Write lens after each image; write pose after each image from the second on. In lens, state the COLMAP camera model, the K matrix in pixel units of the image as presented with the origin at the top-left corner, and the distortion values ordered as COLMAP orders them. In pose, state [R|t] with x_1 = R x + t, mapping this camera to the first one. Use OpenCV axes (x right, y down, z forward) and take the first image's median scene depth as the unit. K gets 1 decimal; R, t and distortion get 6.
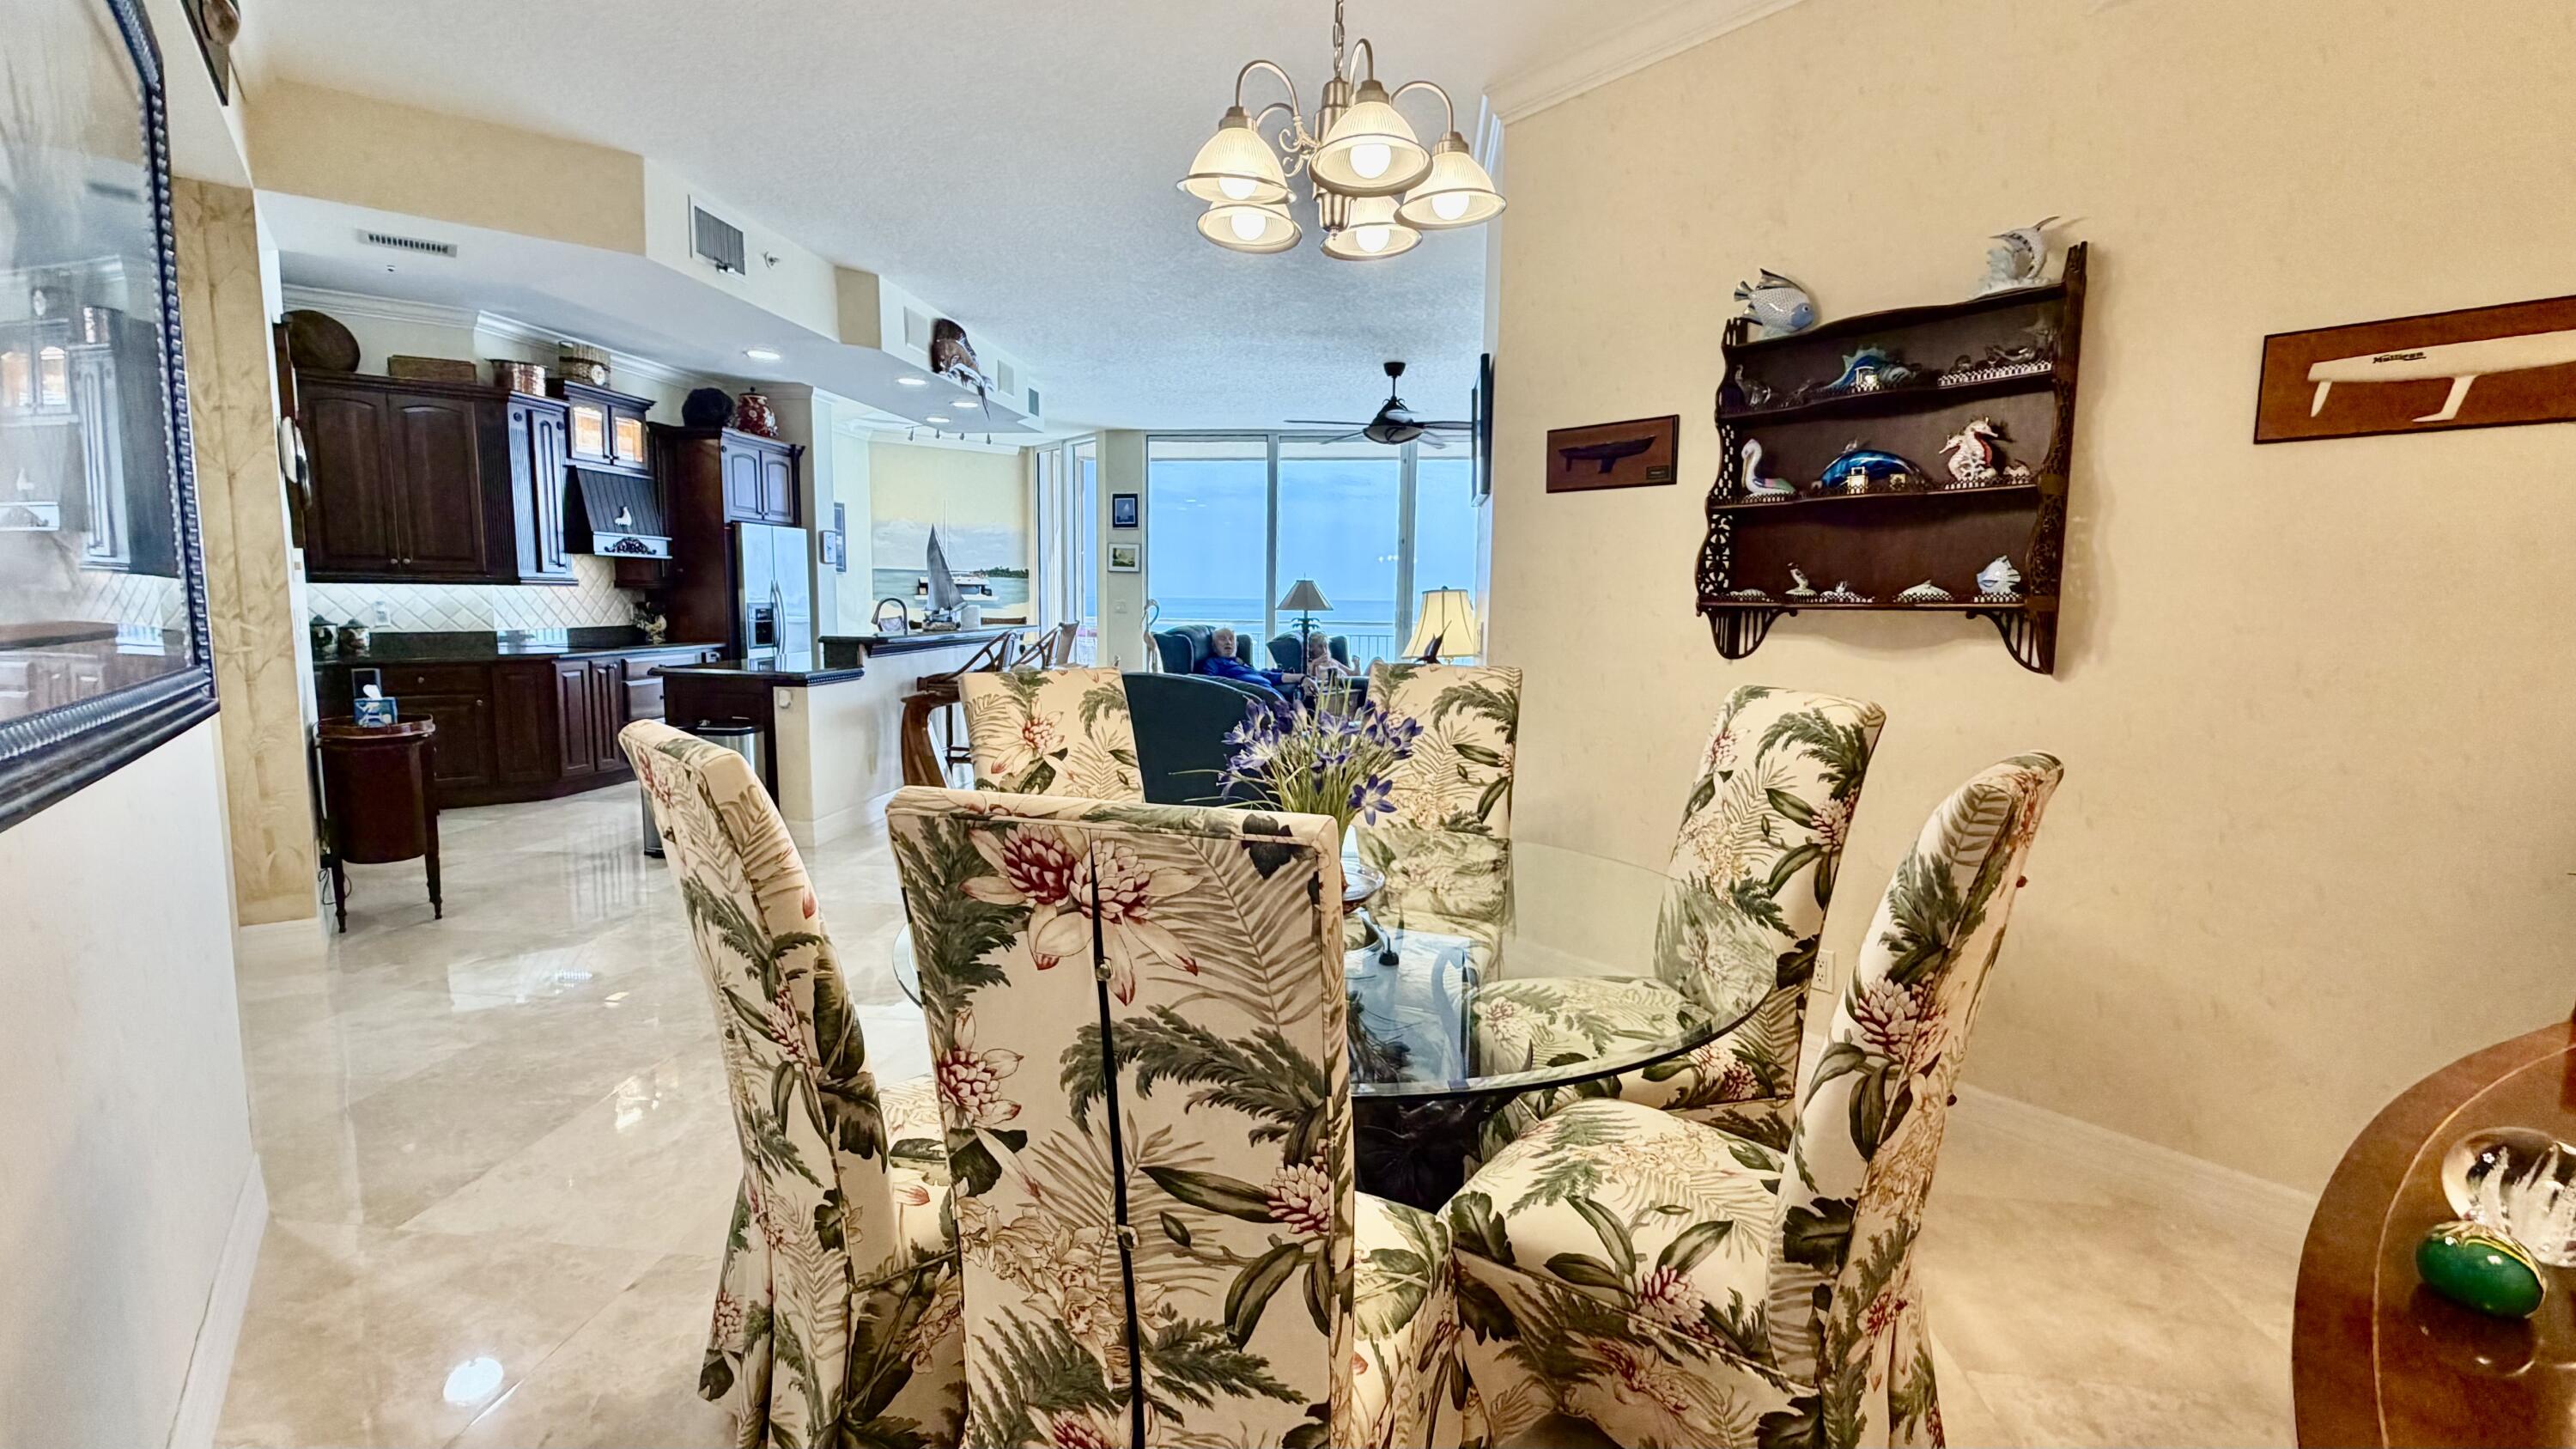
lens RADIAL K [[1097.3, 0, 1283.9], [0, 1097.3, 728.8], [0, 0, 1]] dist [-0.001283, -0.000315]
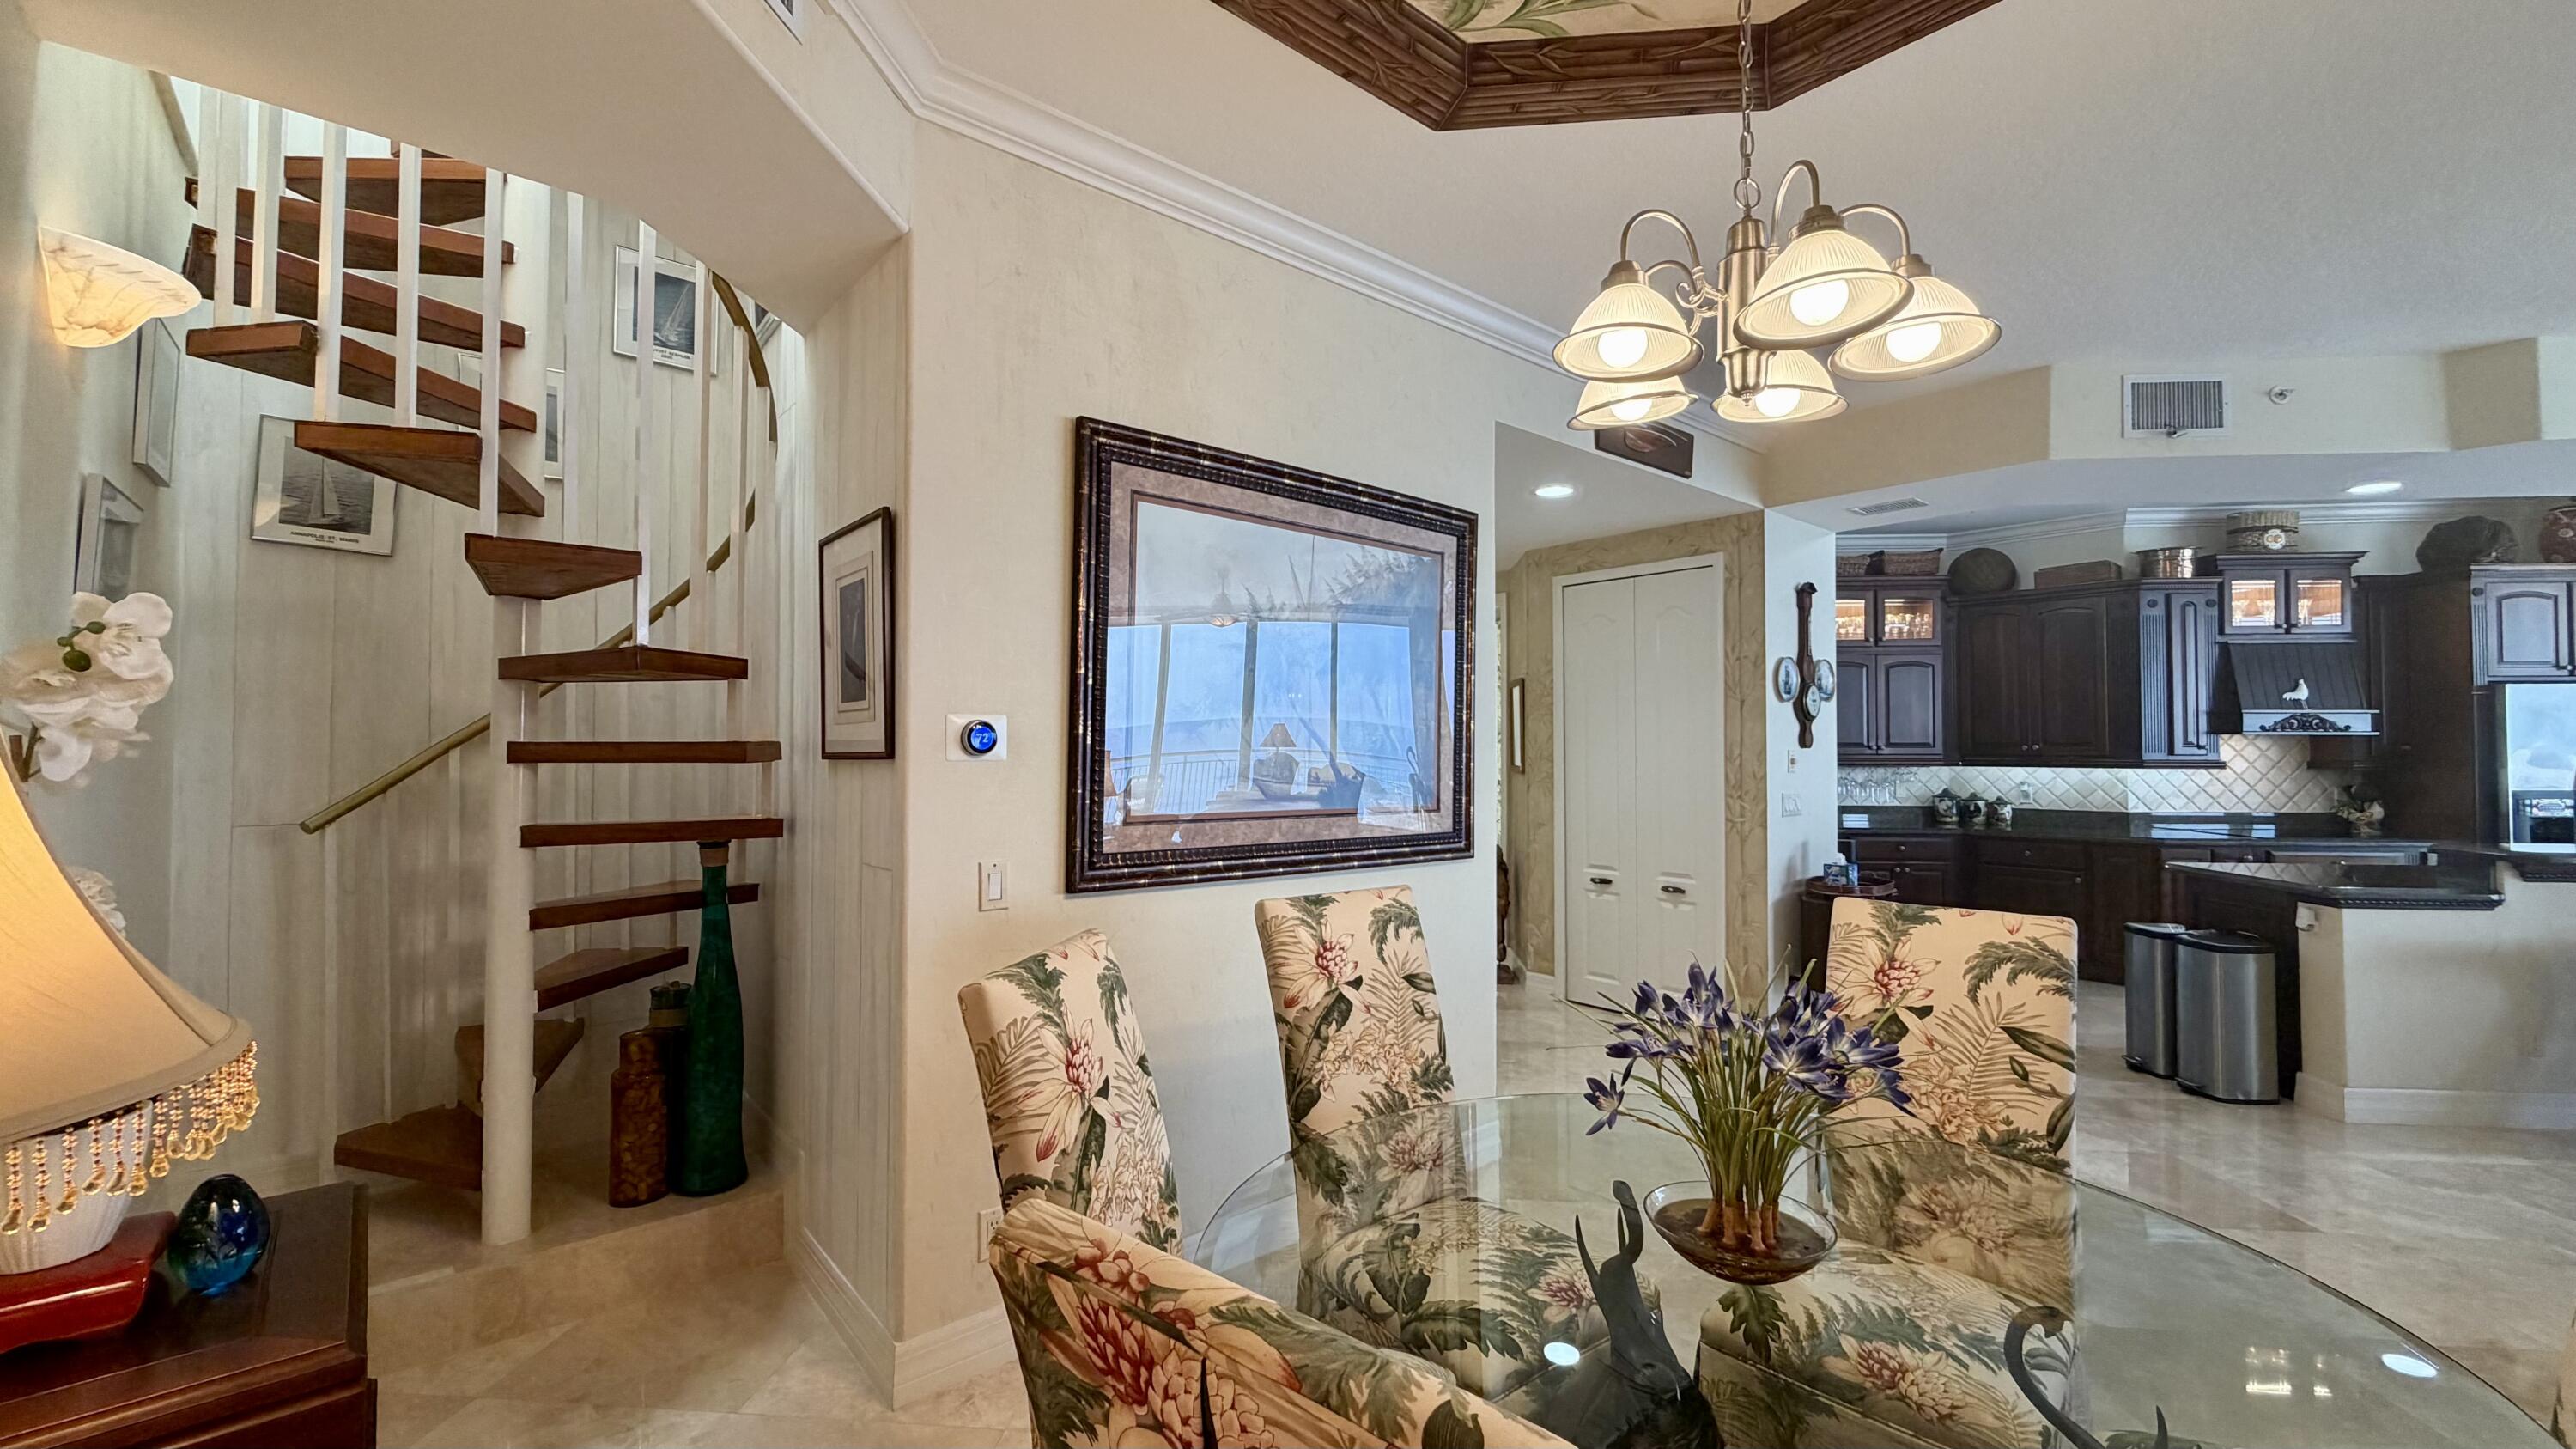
lens RADIAL K [[1022.8, 0, 1282.0], [0, 1022.8, 724.4], [0, 0, 1]] dist [0.000092, 0.000174]
pose [[0.029047, -0.033482, -0.999017, 0.203283], [-0.121195, 0.991947, -0.036769, -0.038231], [0.992204, 0.122144, 0.024755, 0.178138]]
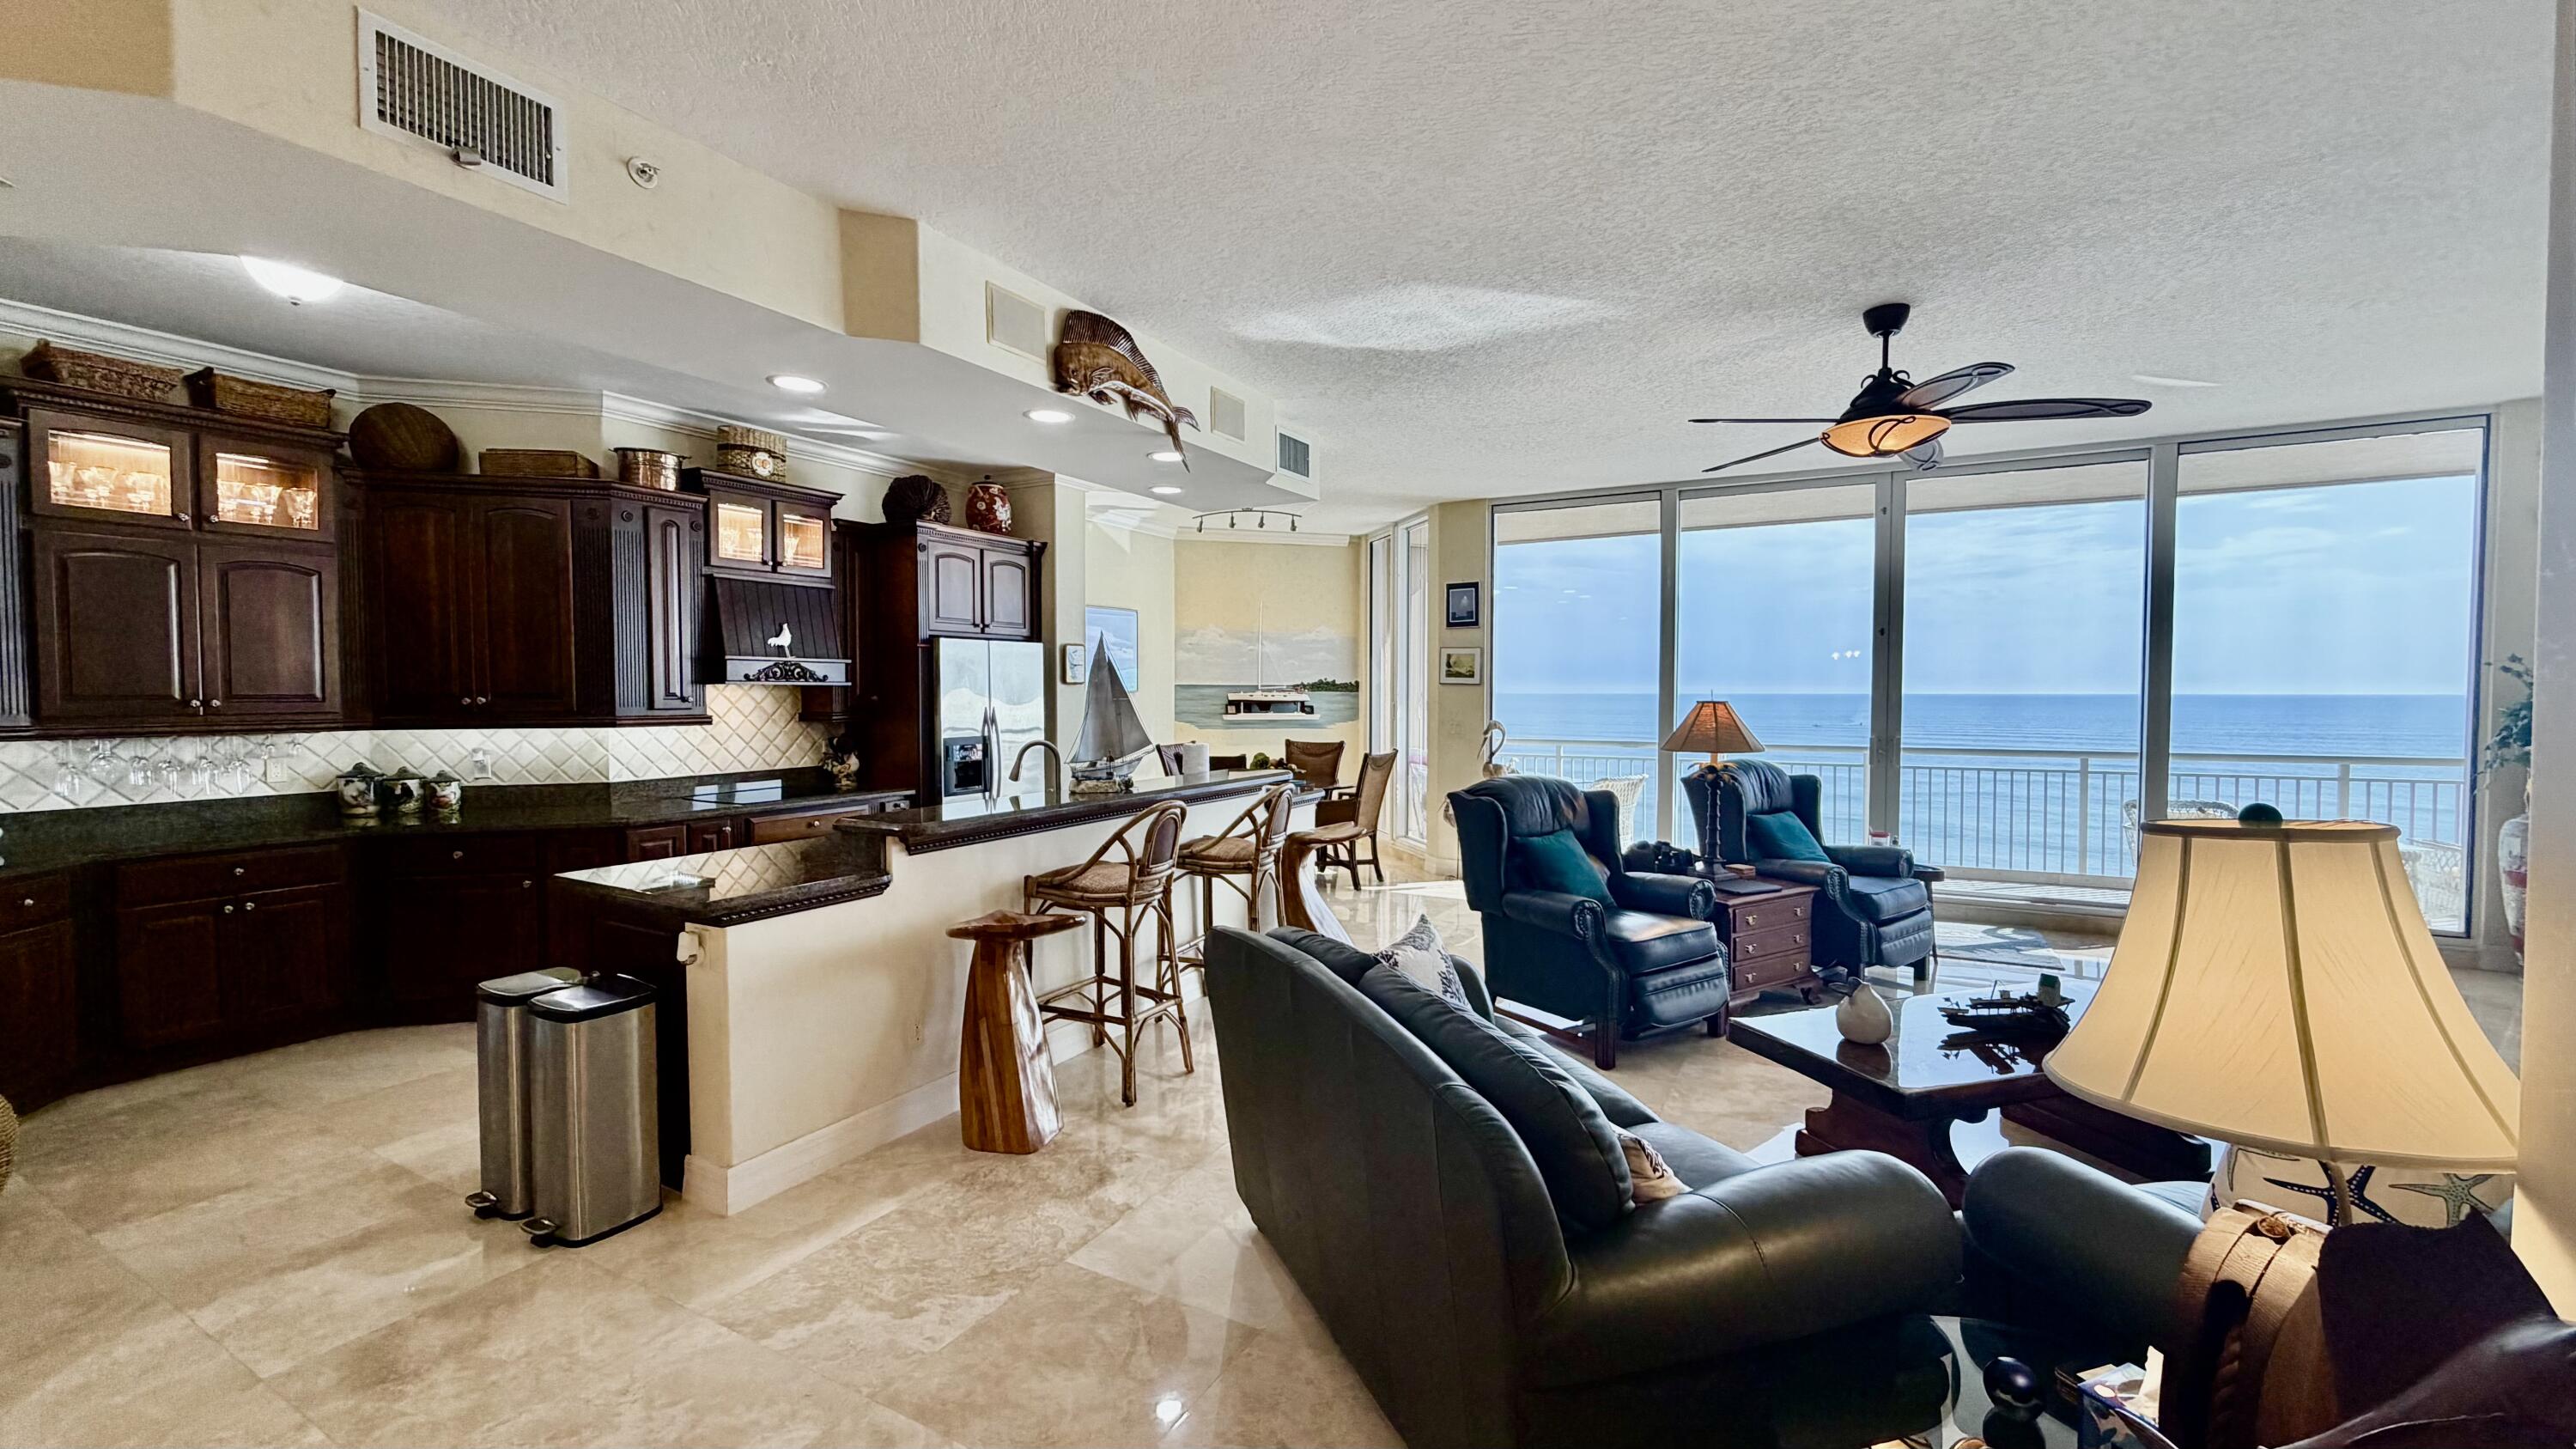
lens RADIAL K [[1022.8, 0, 1282.0], [0, 1022.8, 724.4], [0, 0, 1]] dist [0.000092, 0.000174]
pose [[0.922666, -0.000212, -0.385601, 0.021071], [-0.034365, 0.995975, -0.082776, -0.083158], [0.384066, 0.089626, 0.918945, 0.479587]]
